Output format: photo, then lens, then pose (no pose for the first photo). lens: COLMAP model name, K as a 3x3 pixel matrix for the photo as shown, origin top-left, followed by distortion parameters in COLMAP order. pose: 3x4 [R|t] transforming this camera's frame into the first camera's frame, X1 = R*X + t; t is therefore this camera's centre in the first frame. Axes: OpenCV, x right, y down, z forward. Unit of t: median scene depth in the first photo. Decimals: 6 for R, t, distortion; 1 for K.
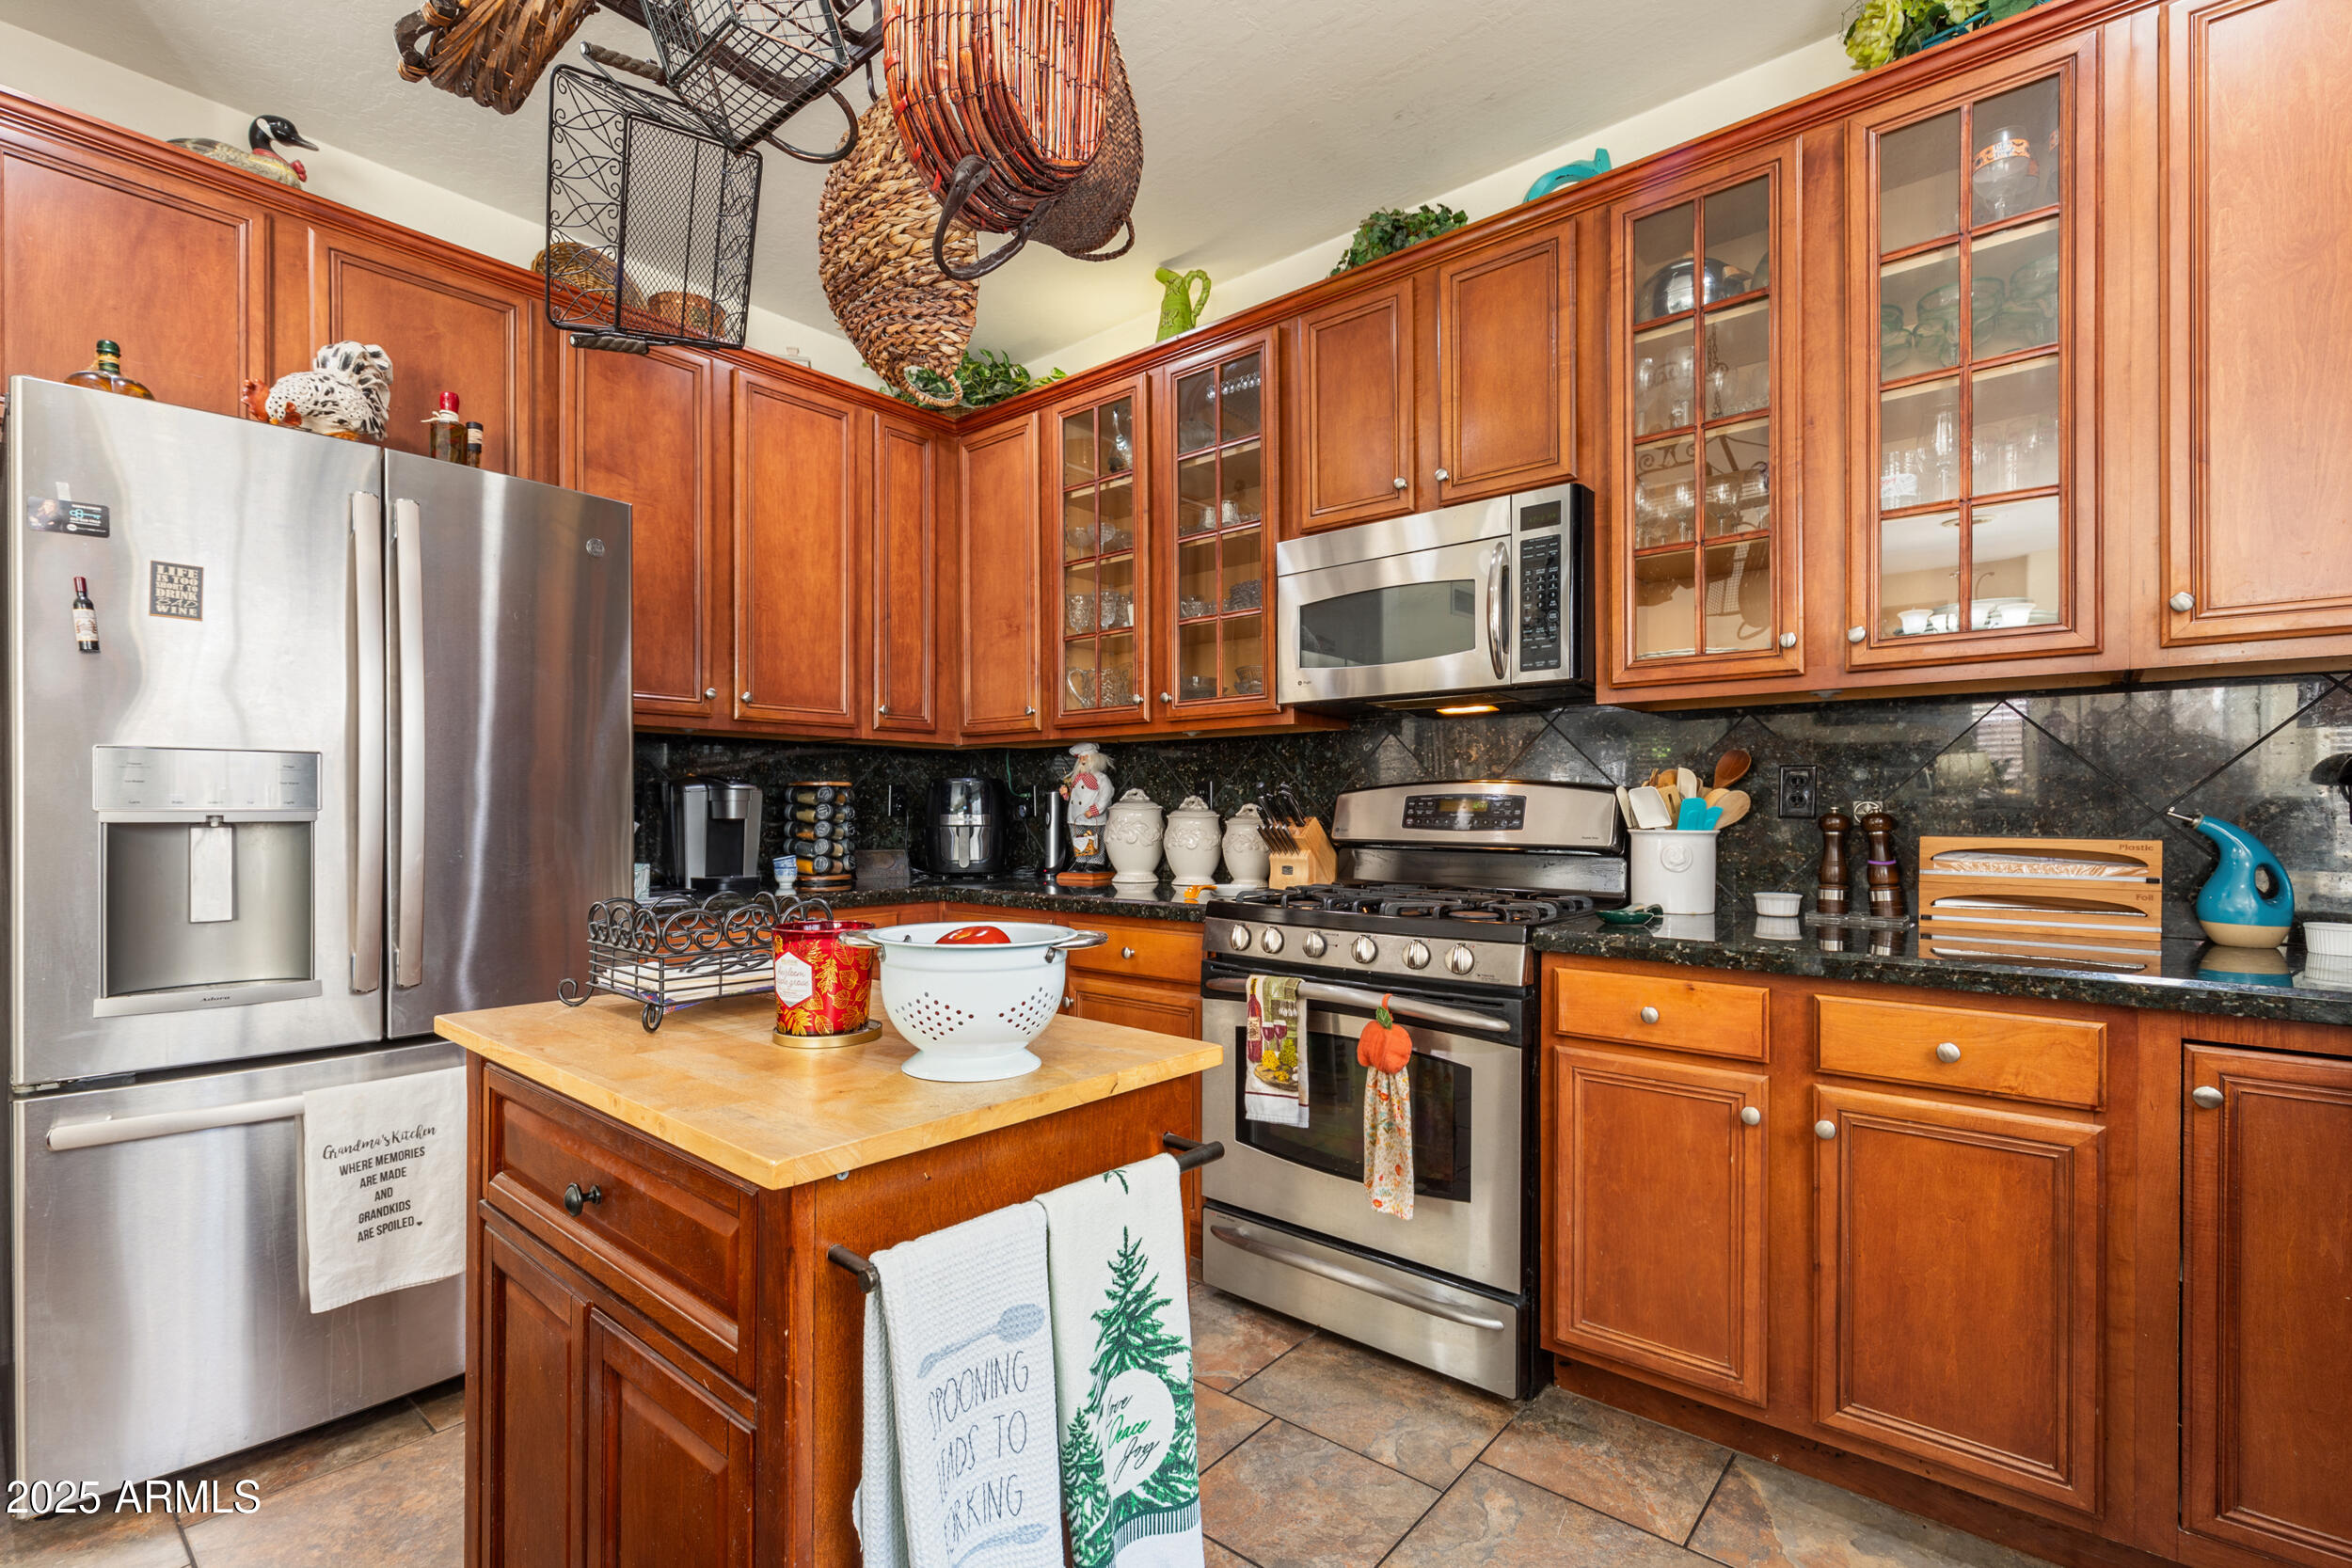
lens RADIAL K [[1067.2, 0, 1173.9], [0, 1067.2, 805.9], [0, 0, 1]] dist [0.003053, -0.000295]
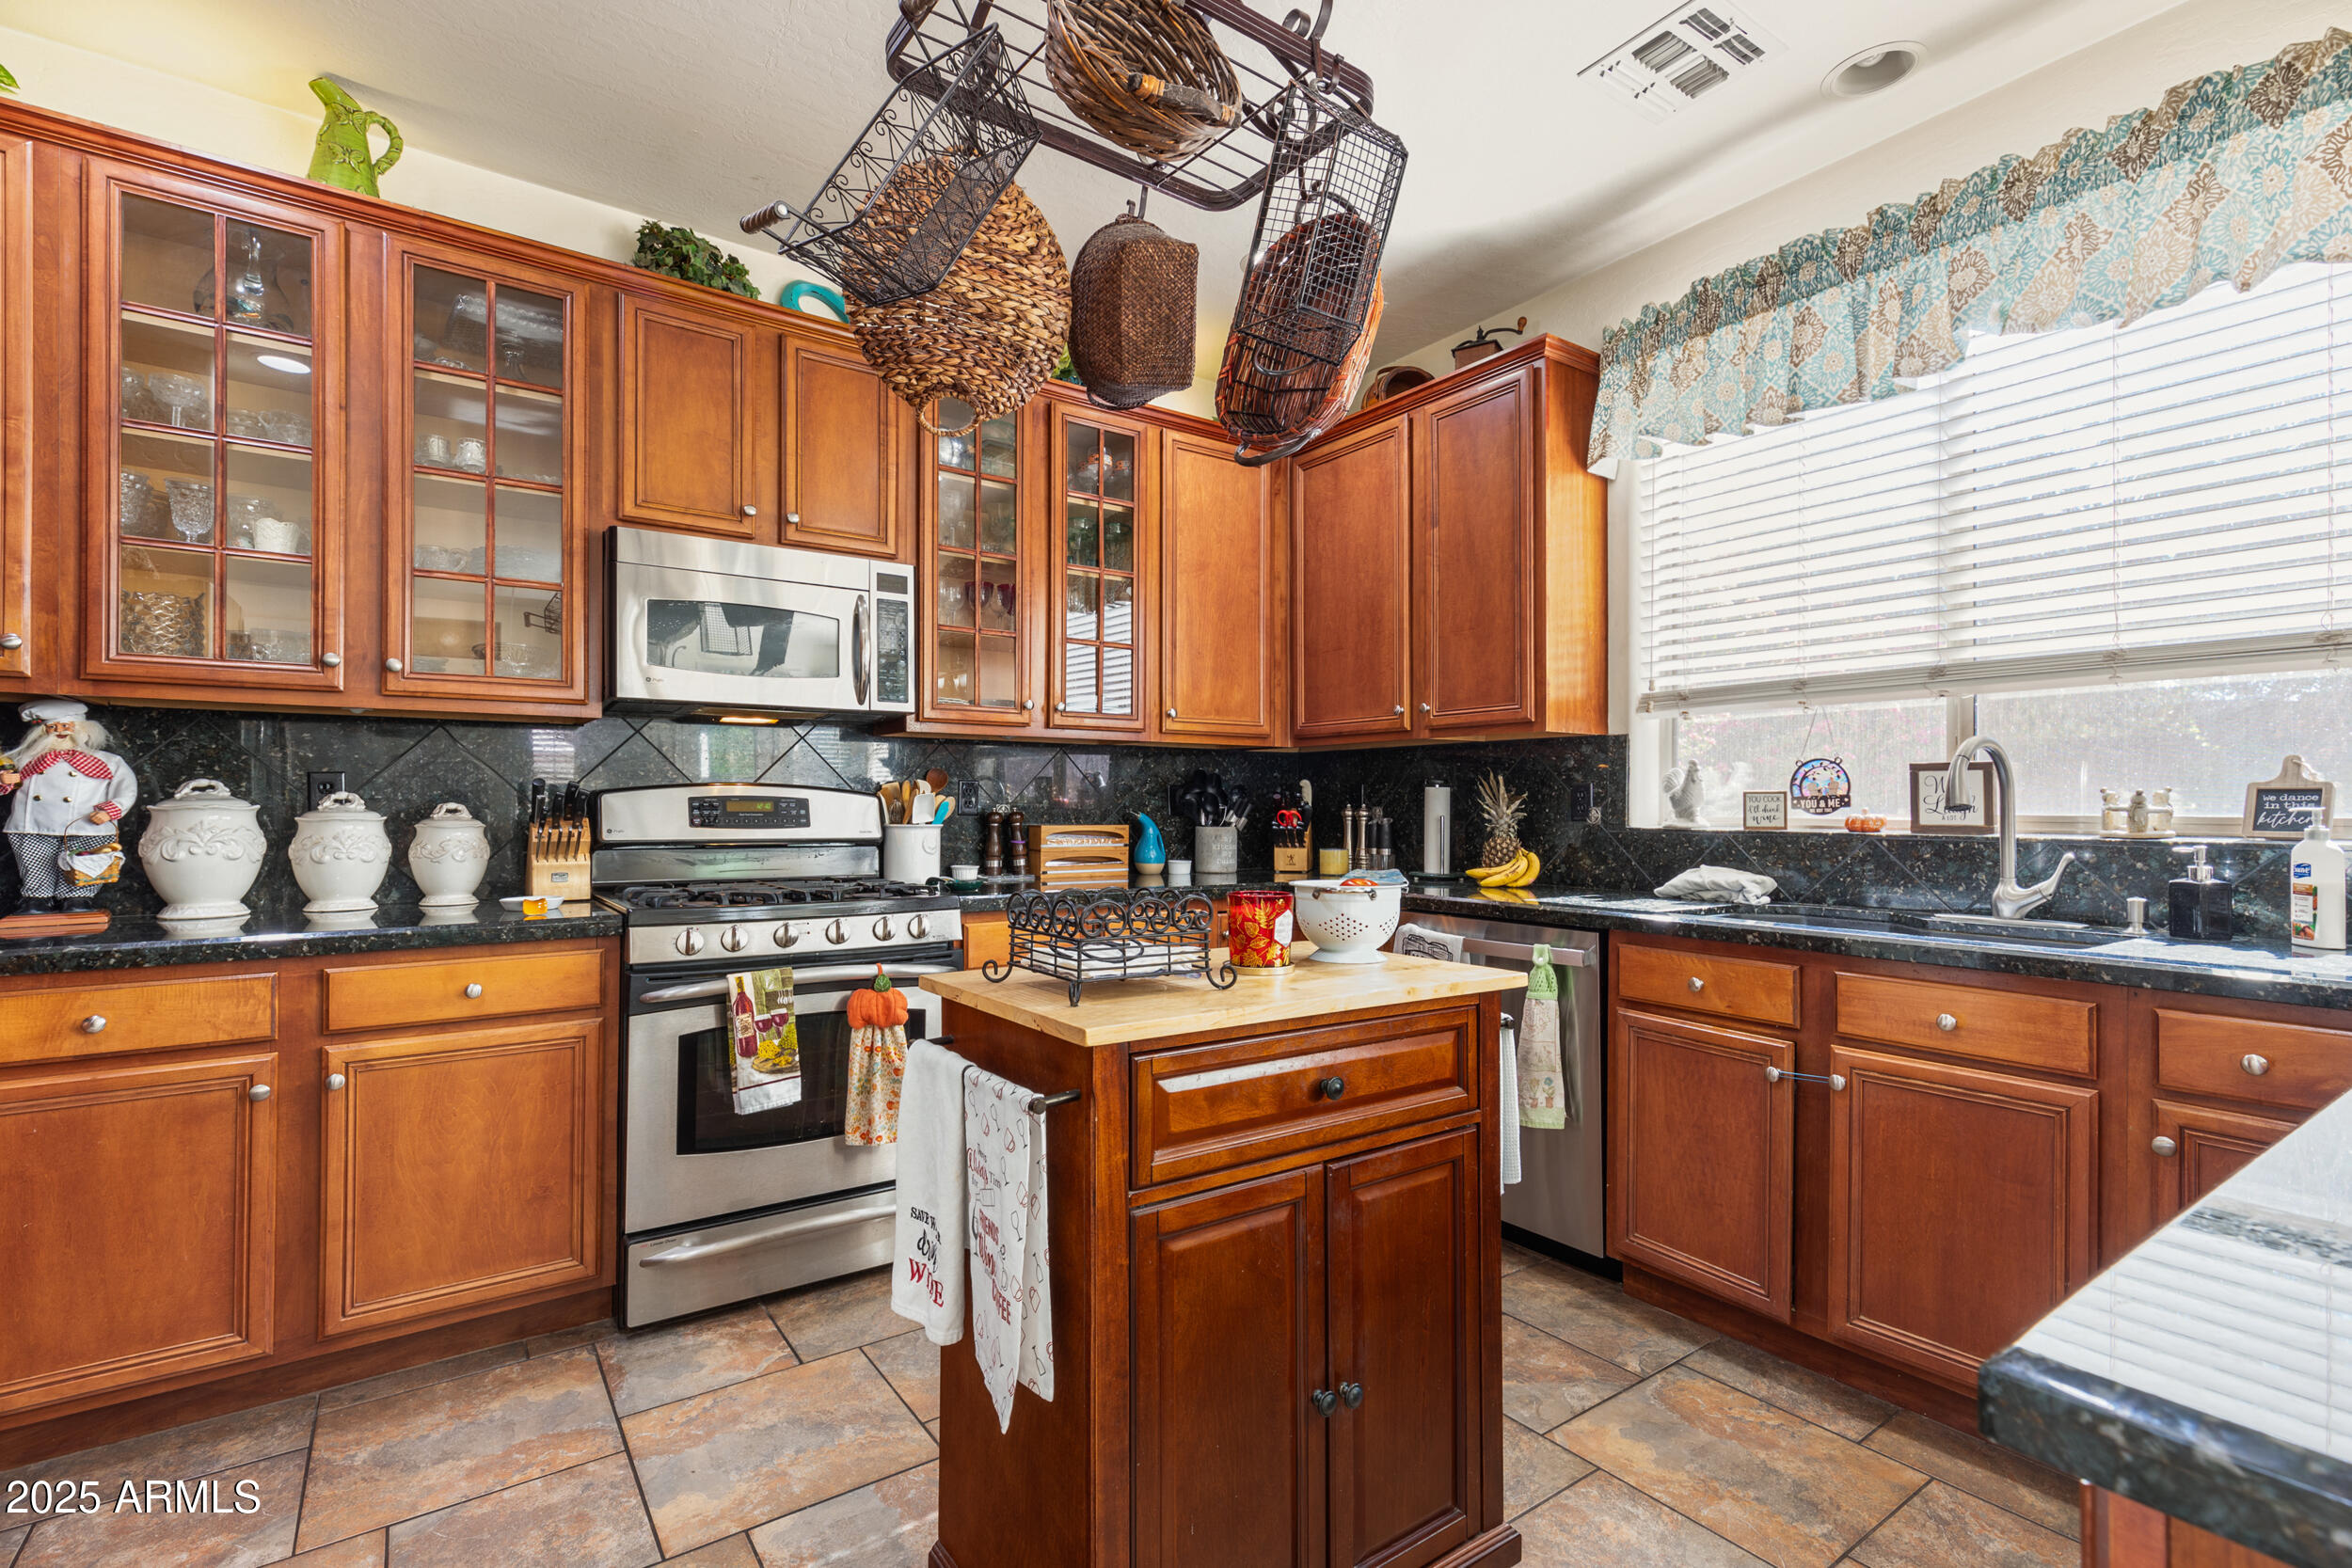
lens RADIAL K [[1067.2, 0, 1163.1], [0, 1067.2, 783.9], [0, 0, 1]] dist [0.003053, -0.000295]
pose [[0.245058, 0.021578, 0.969268, -0.824337], [-0.005222, 0.999767, -0.020937, -0.002993], [-0.969494, 0.000069, 0.245113, 0.361190]]
